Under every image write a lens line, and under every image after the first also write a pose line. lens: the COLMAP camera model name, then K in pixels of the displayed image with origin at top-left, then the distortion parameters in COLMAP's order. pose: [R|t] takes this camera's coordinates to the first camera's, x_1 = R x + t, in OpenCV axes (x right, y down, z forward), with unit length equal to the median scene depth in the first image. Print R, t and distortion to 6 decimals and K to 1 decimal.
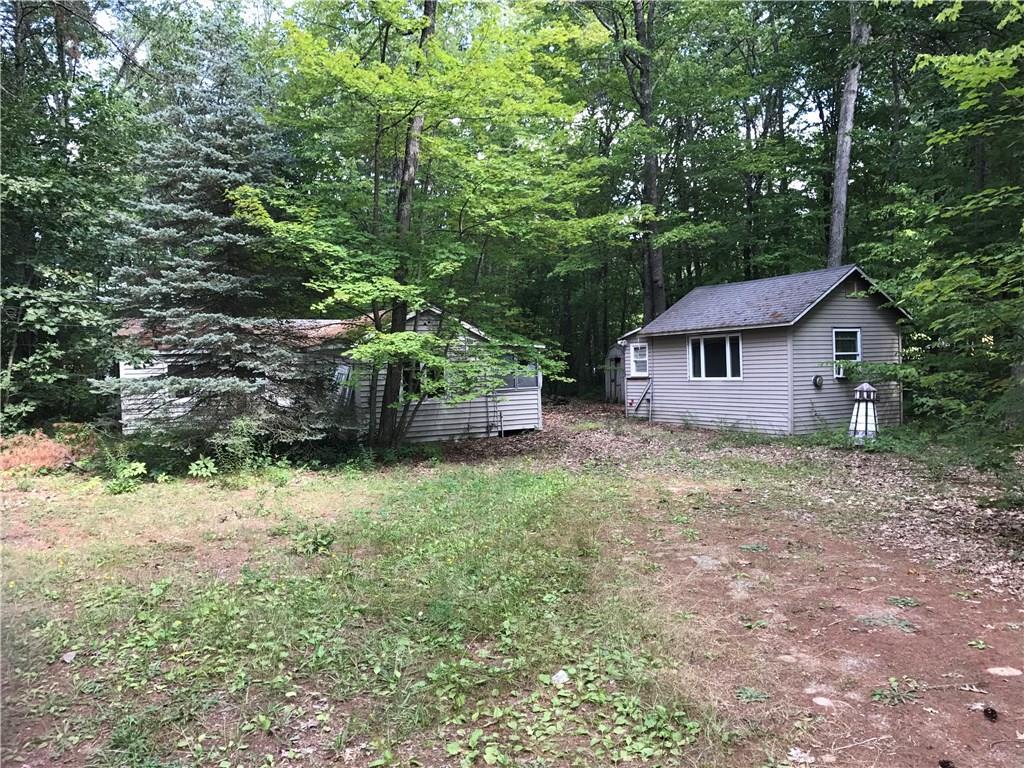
lens RADIAL K [[829.5, 0, 512.0], [0, 829.5, 384.0], [0, 0, 1]] dist [0.073408, -0.001884]
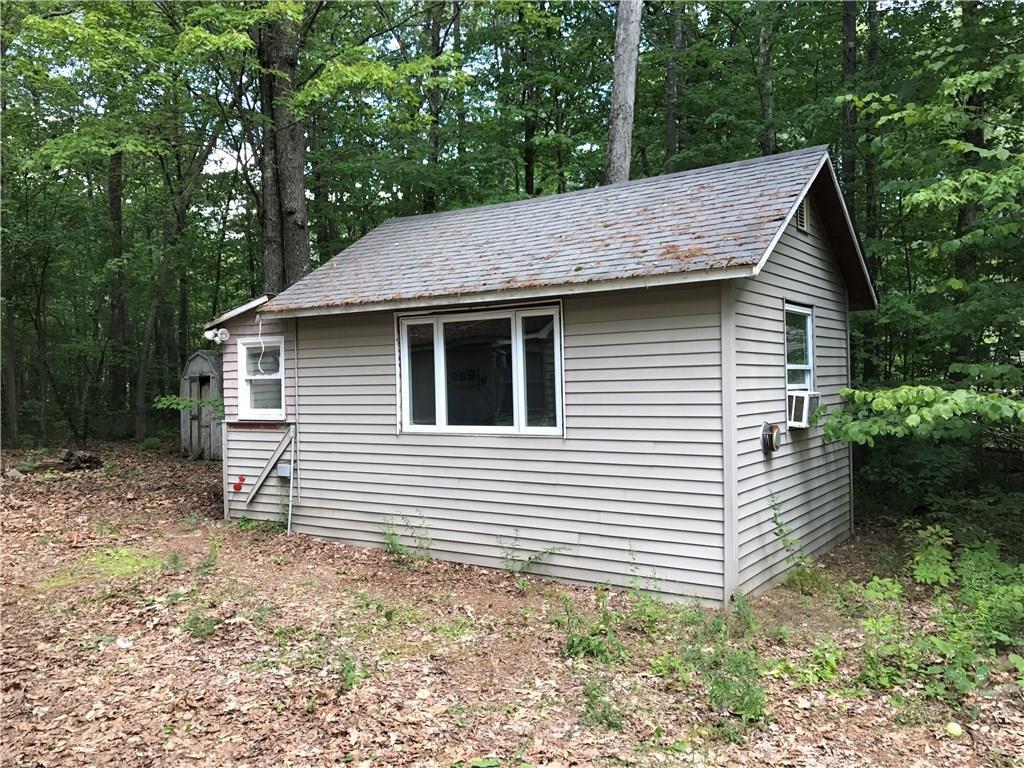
lens RADIAL K [[829.5, 0, 512.0], [0, 829.5, 384.0], [0, 0, 1]] dist [0.073408, -0.001884]
pose [[0.888477, 0.010135, 0.458809, 0.076941], [0.003232, 0.999593, -0.028338, -0.014751], [-0.458909, 0.026661, 0.888083, 0.595866]]
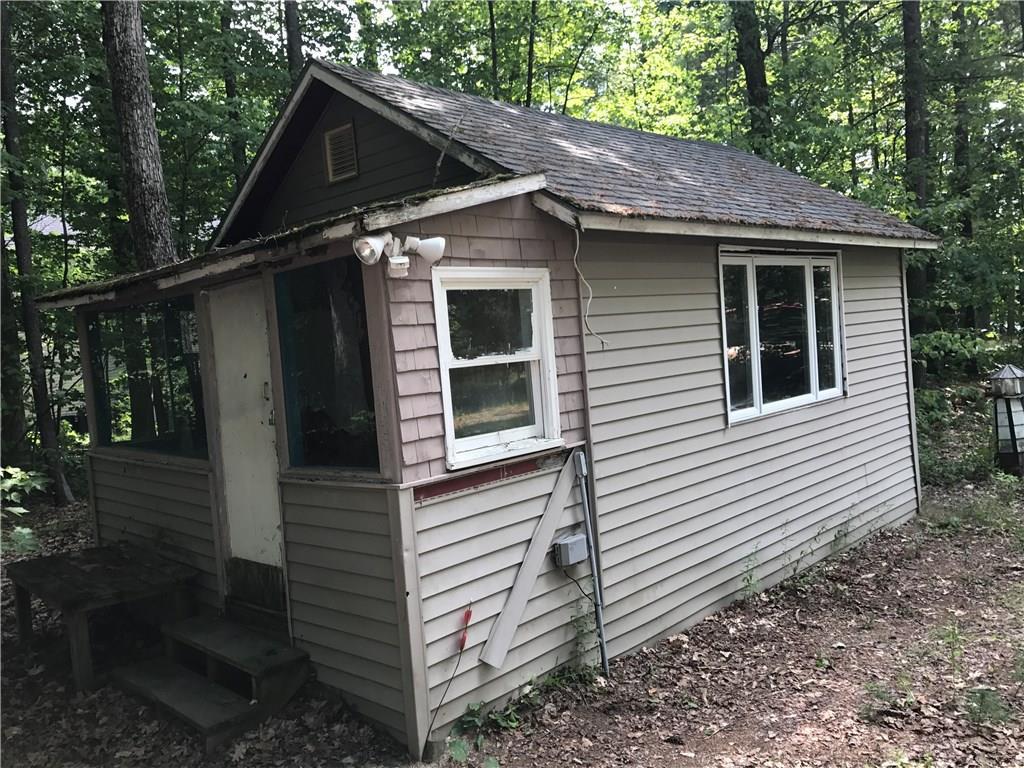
lens RADIAL K [[829.5, 0, 512.0], [0, 829.5, 384.0], [0, 0, 1]] dist [0.073408, -0.001884]
pose [[-0.296430, -0.010585, 0.954996, -0.013759], [0.097514, 0.994377, 0.041290, -0.032115], [-0.950063, 0.105365, -0.293731, 1.070576]]
